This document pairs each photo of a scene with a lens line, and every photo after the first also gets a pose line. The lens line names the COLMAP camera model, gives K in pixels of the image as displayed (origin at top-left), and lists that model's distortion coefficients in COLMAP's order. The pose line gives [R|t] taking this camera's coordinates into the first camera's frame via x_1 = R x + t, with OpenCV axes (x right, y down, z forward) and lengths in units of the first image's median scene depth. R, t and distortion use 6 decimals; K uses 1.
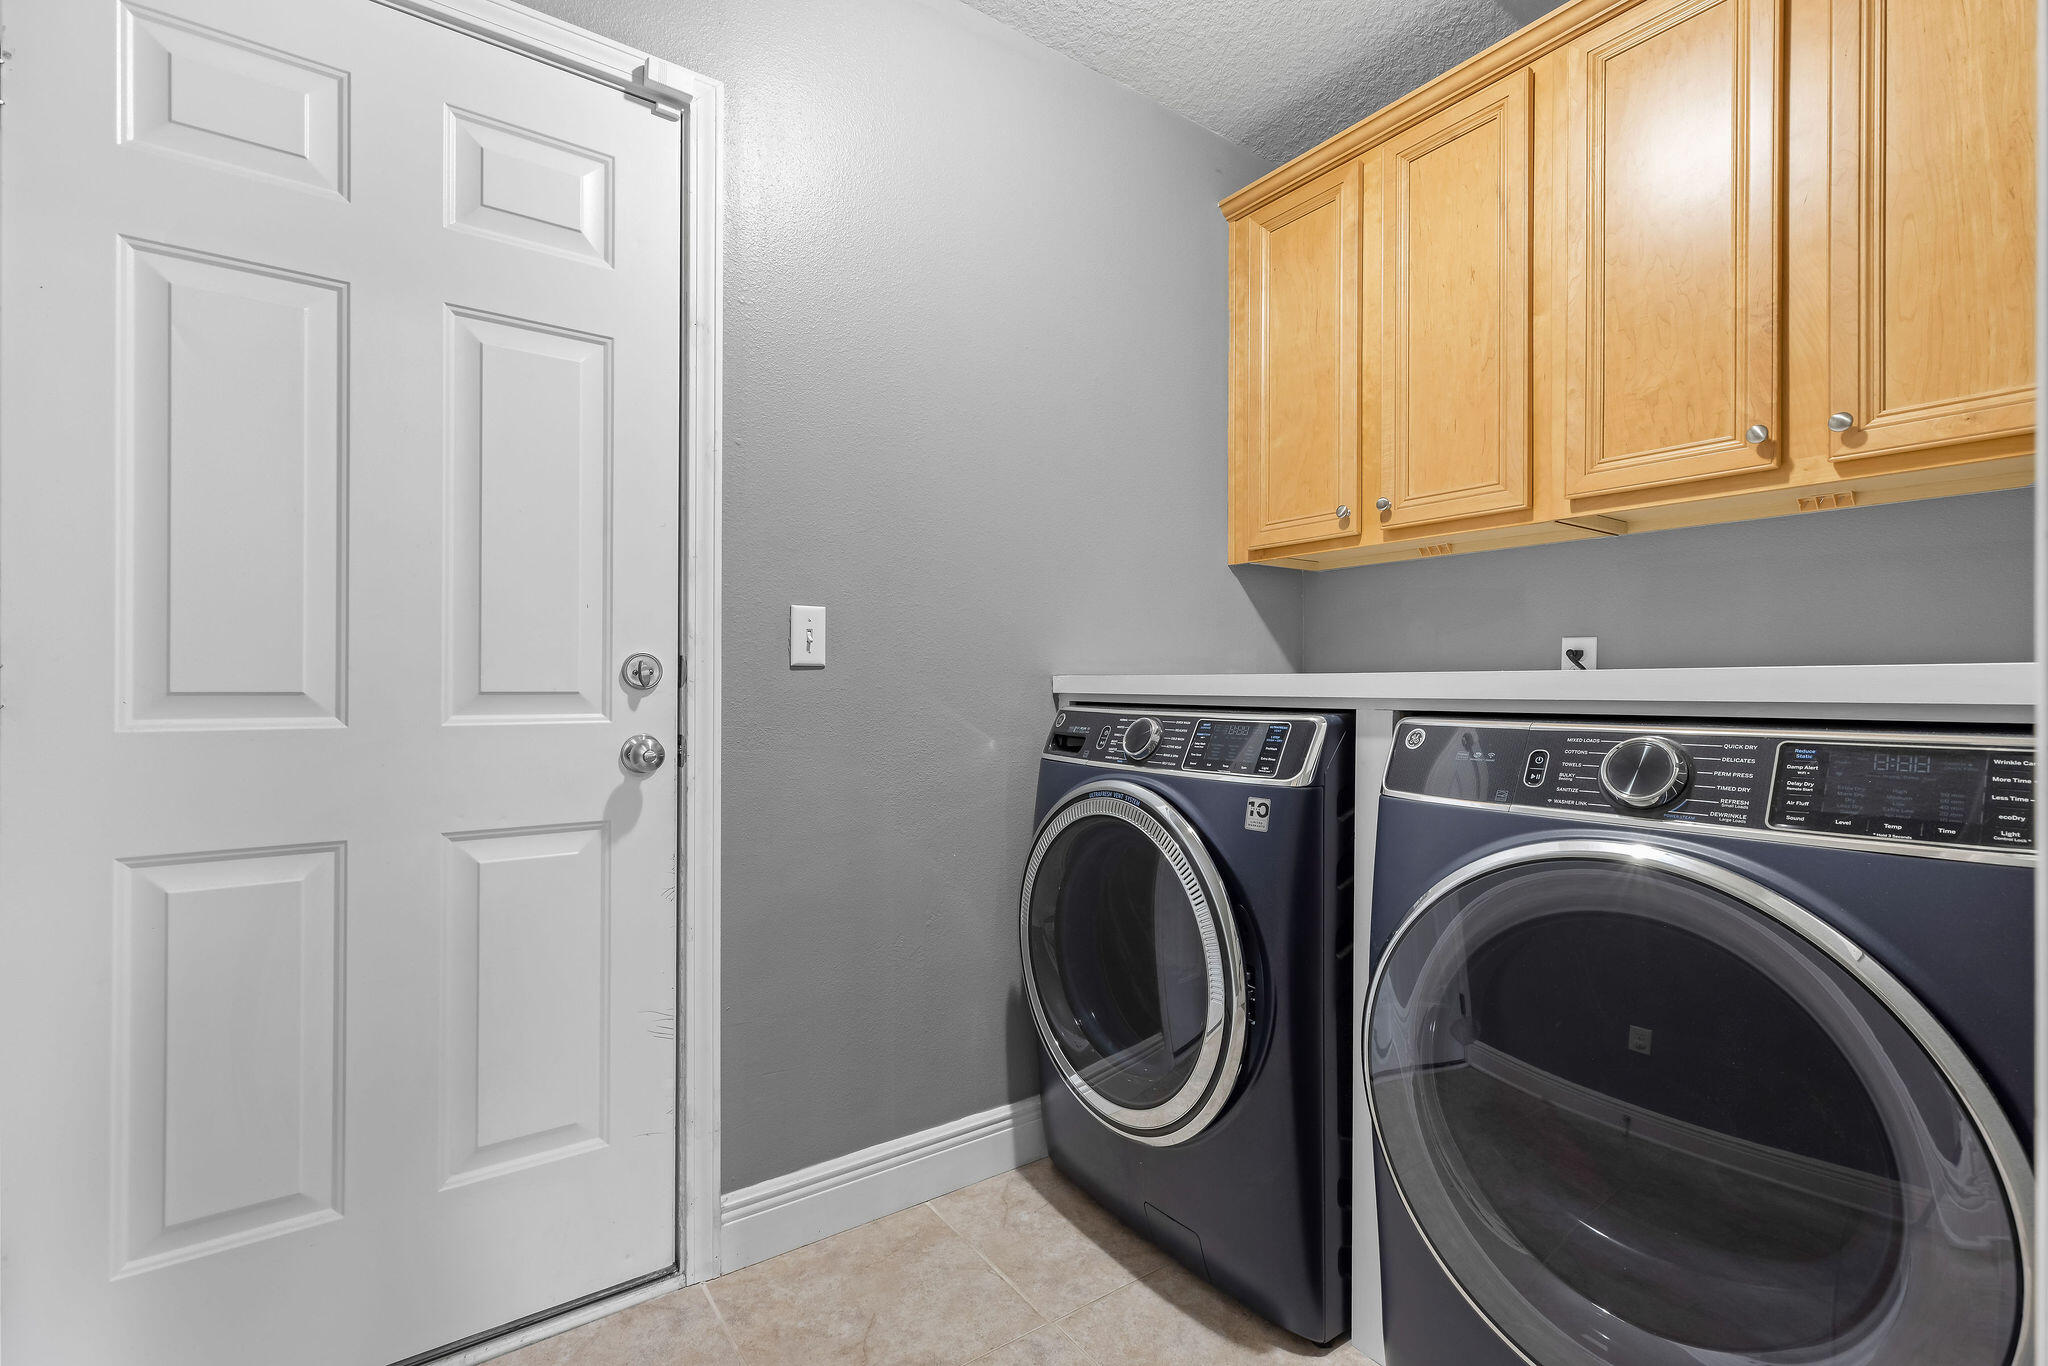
lens RADIAL K [[925.6, 0, 1023.3], [0, 925.6, 687.8], [0, 0, 1]] dist [0.005205, -0.000191]
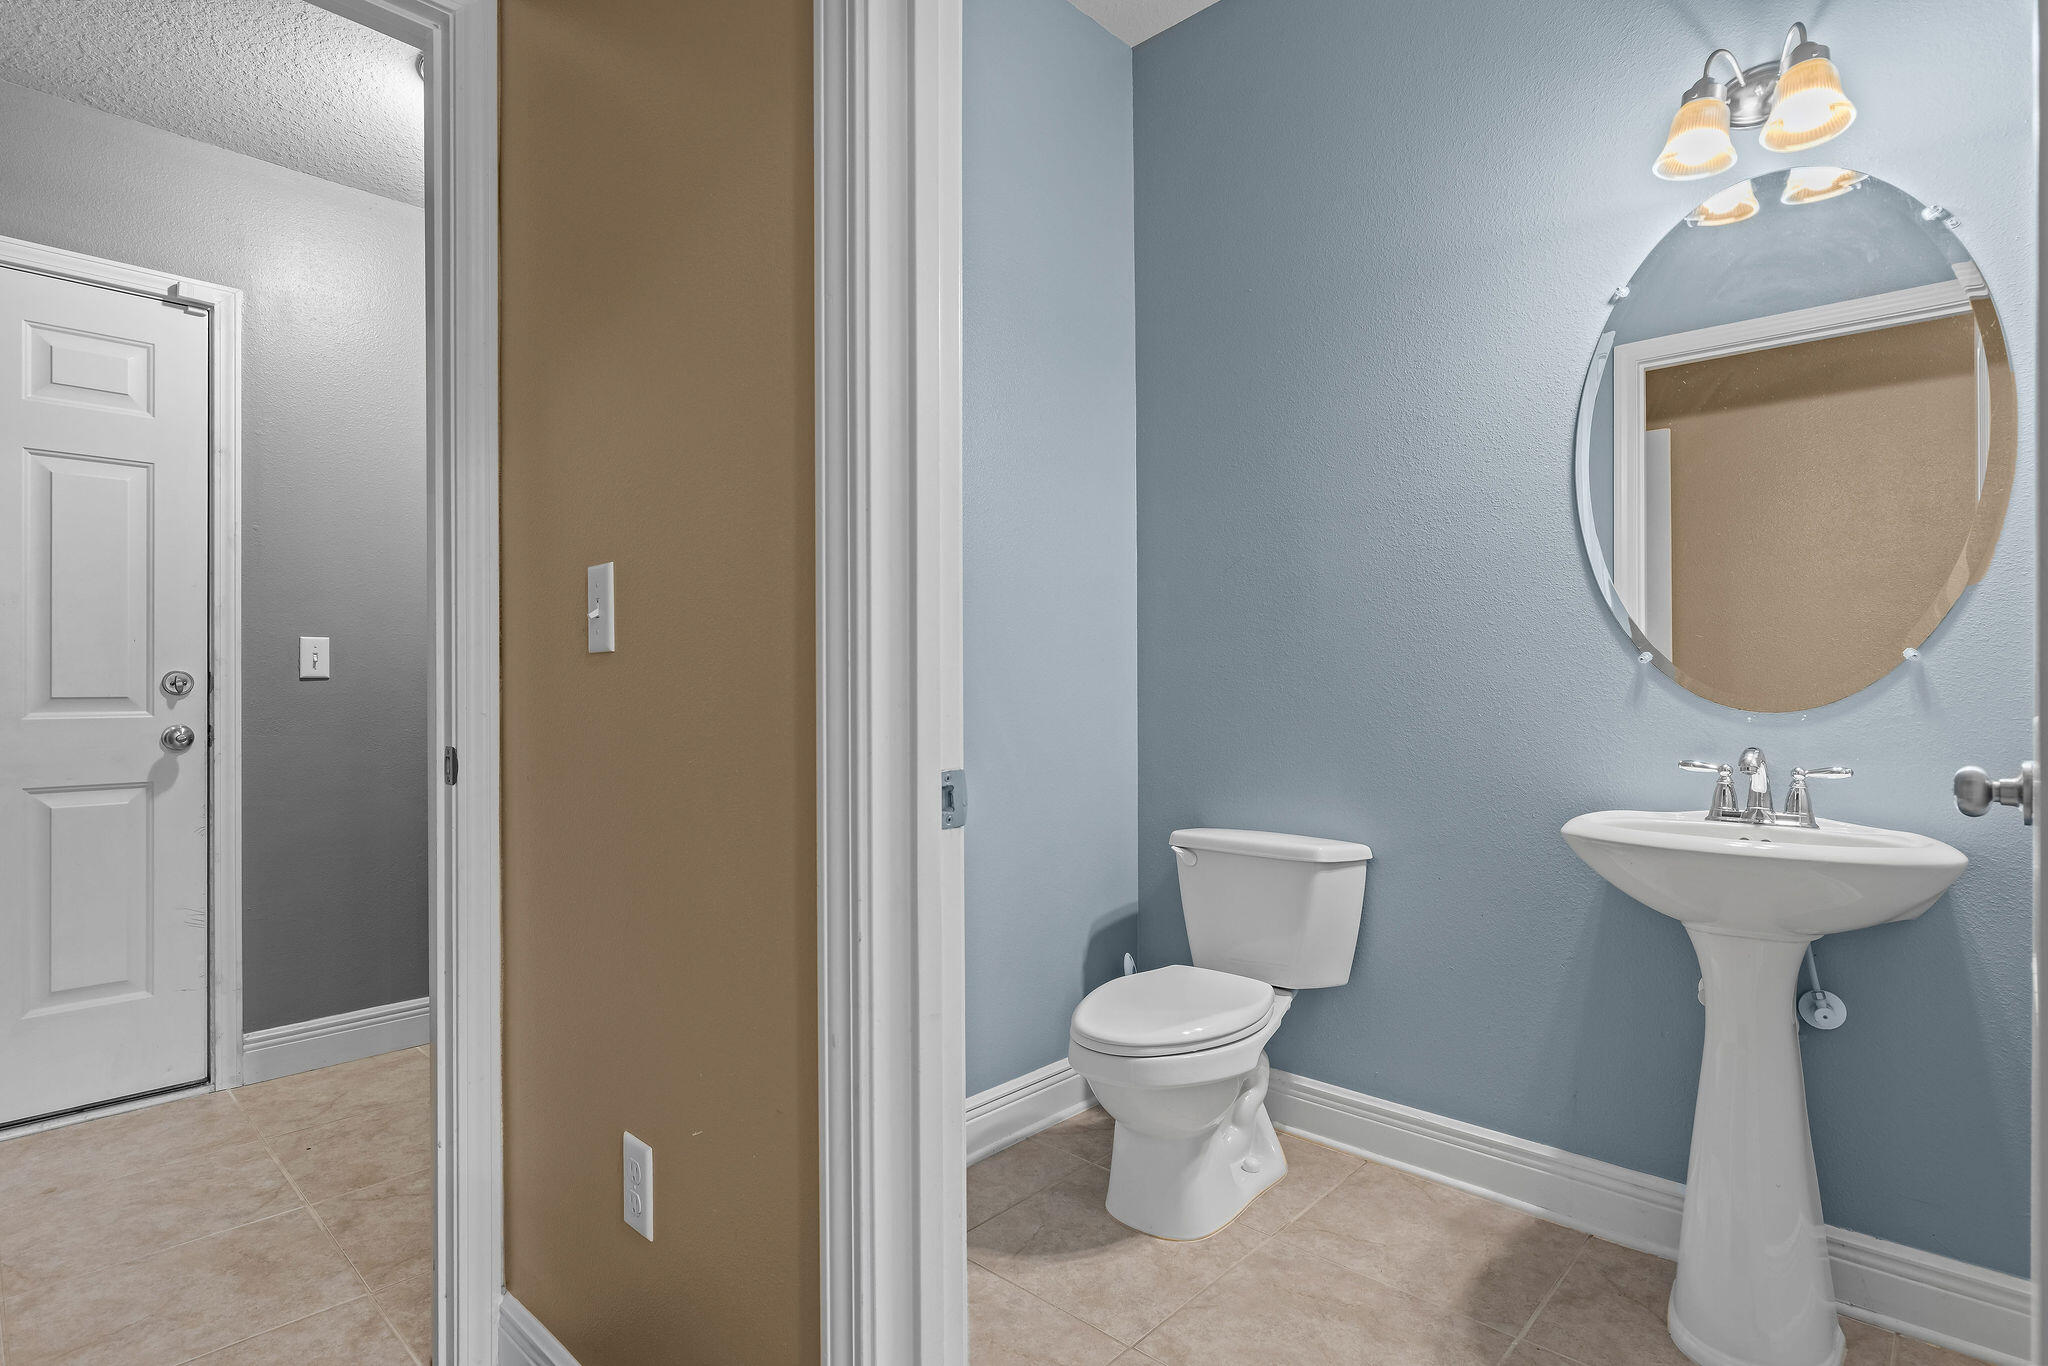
lens RADIAL K [[1047.4, 0, 1025.6], [0, 1047.4, 684.9], [0, 0, 1]] dist [0.000742, 0.001563]
pose [[0.979559, 0.000159, 0.201156, 0.596377], [-0.001535, 0.999976, 0.006685, -0.028251], [-0.201150, -0.006857, 0.979536, -0.948701]]
